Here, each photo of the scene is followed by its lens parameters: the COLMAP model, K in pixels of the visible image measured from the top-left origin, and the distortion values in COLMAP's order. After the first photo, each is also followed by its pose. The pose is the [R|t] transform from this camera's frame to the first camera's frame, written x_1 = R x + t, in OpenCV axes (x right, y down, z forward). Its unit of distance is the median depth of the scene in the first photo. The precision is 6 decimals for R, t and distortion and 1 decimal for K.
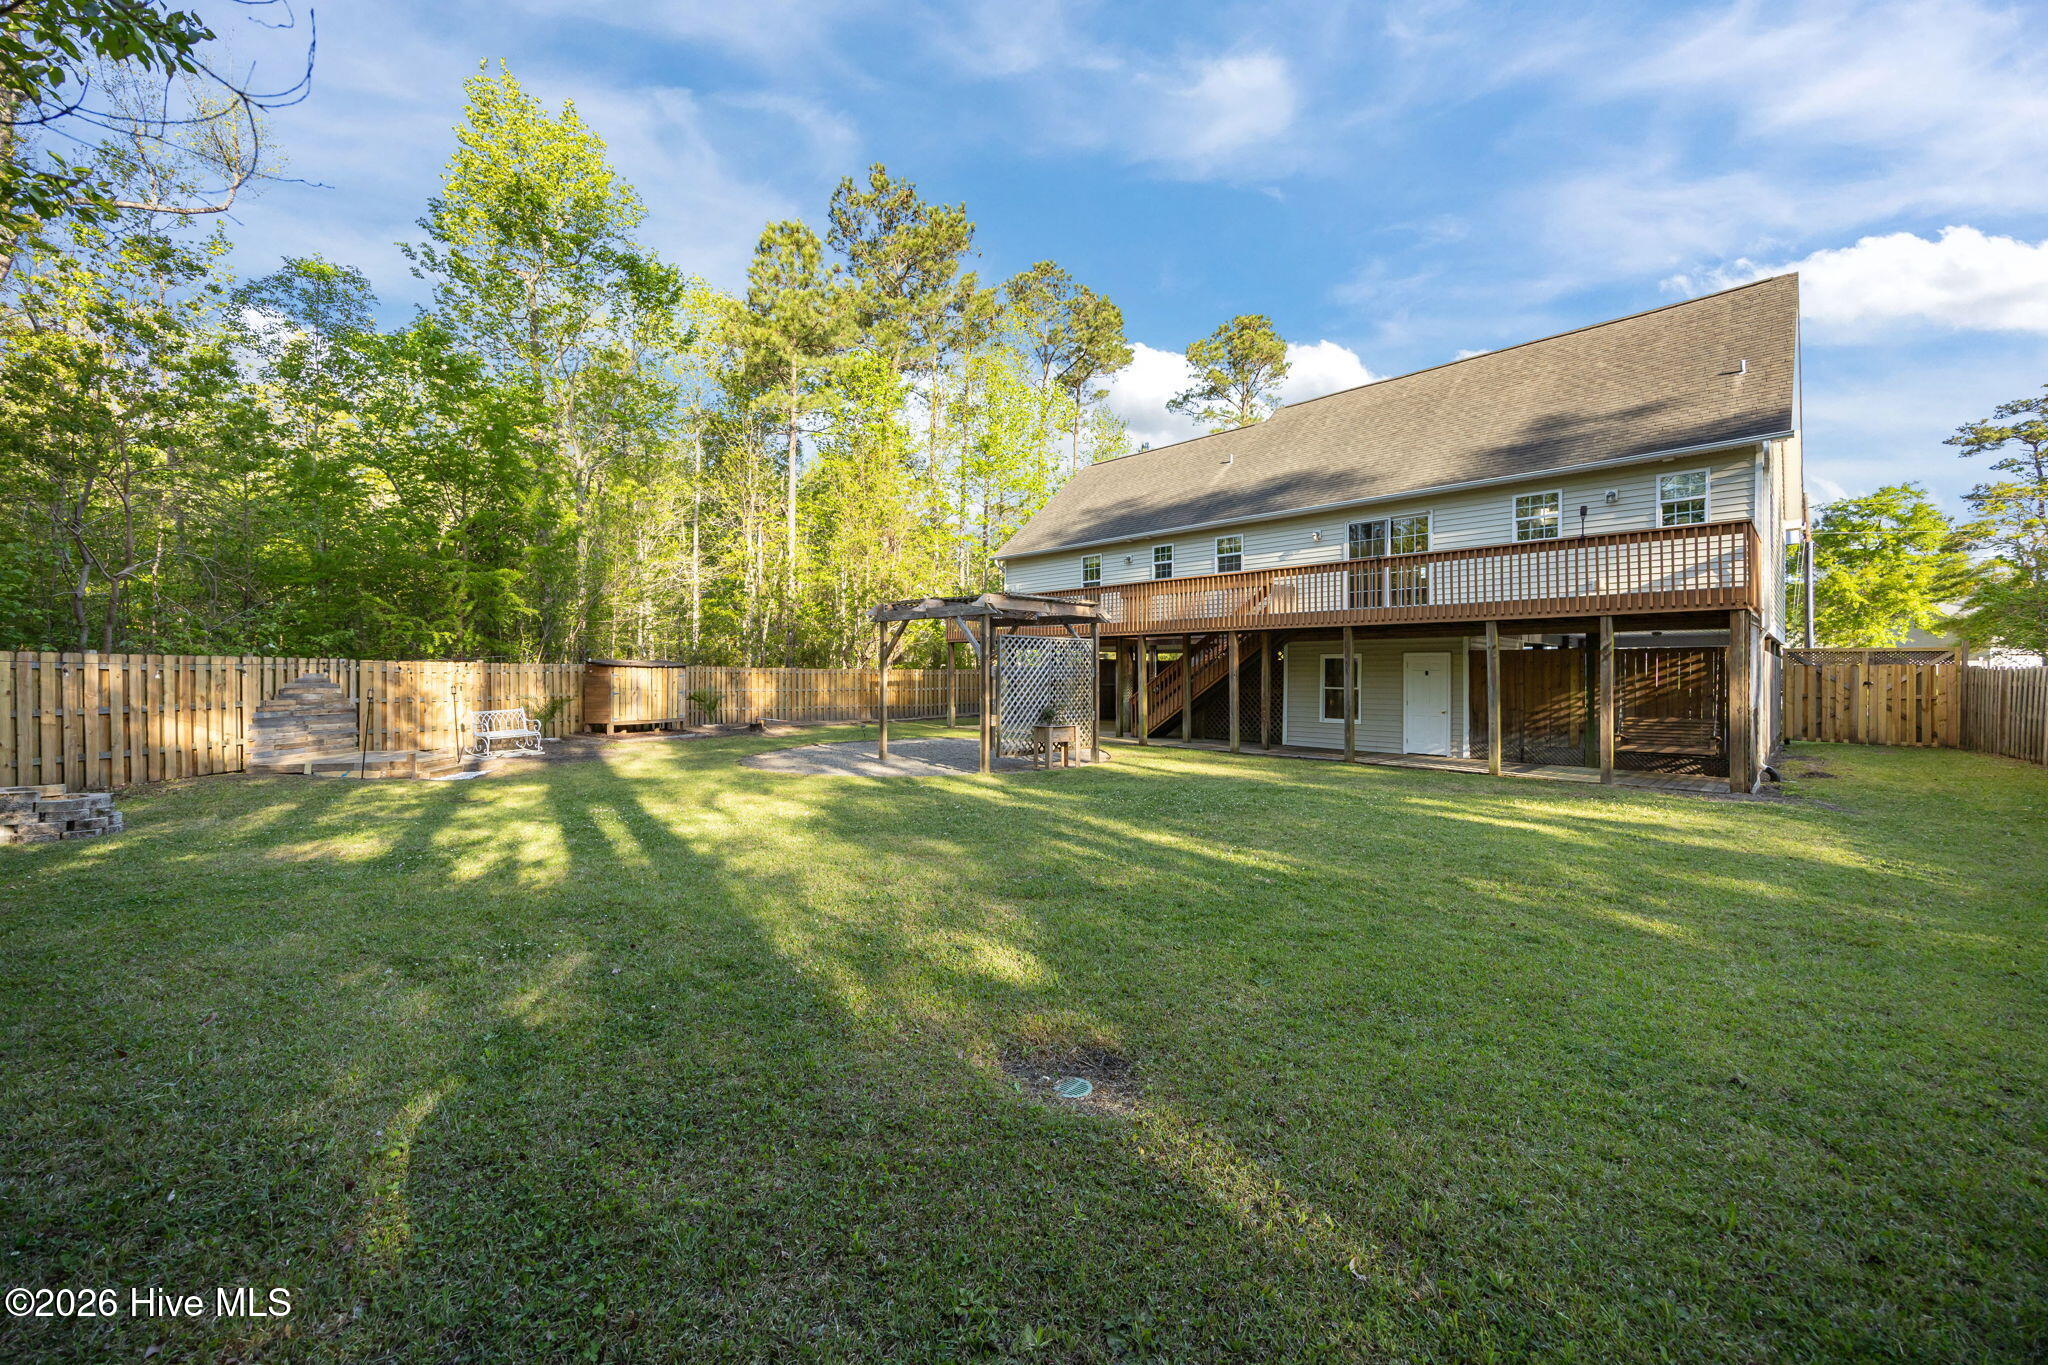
lens RADIAL K [[778.4, 0, 1021.7], [0, 778.4, 668.2], [0, 0, 1]] dist [-0.003998, 0.000733]
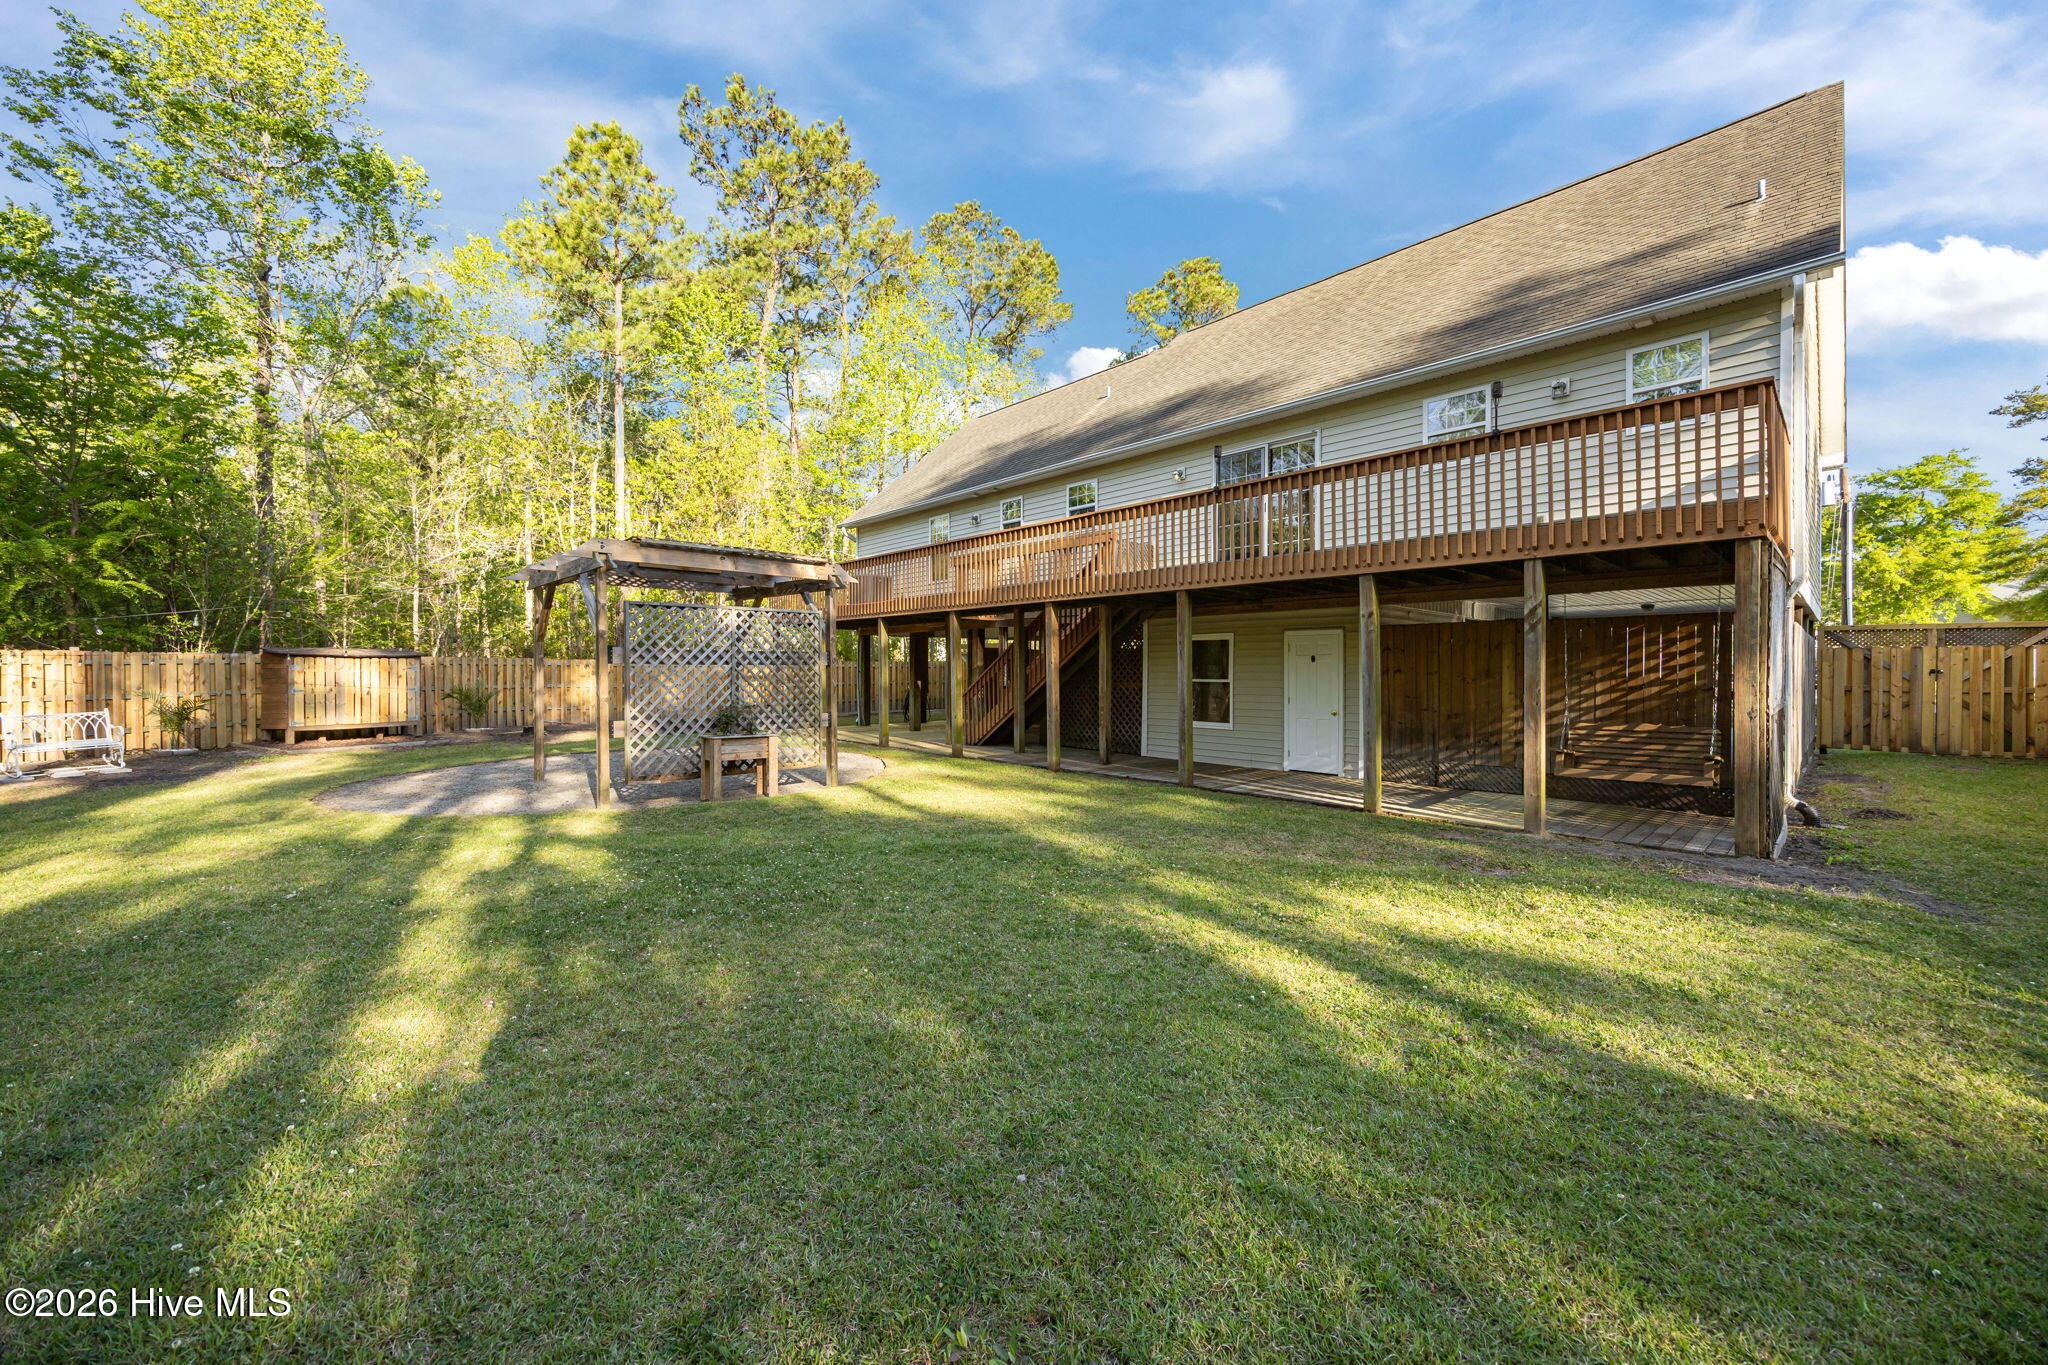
lens RADIAL K [[778.4, 0, 1026.6], [0, 778.4, 669.2], [0, 0, 1]] dist [-0.003998, 0.000733]
pose [[0.999881, -0.003981, -0.014909, 0.234521], [0.004079, 0.999971, 0.006491, 0.008803], [0.014883, -0.006551, 0.999868, 0.246647]]
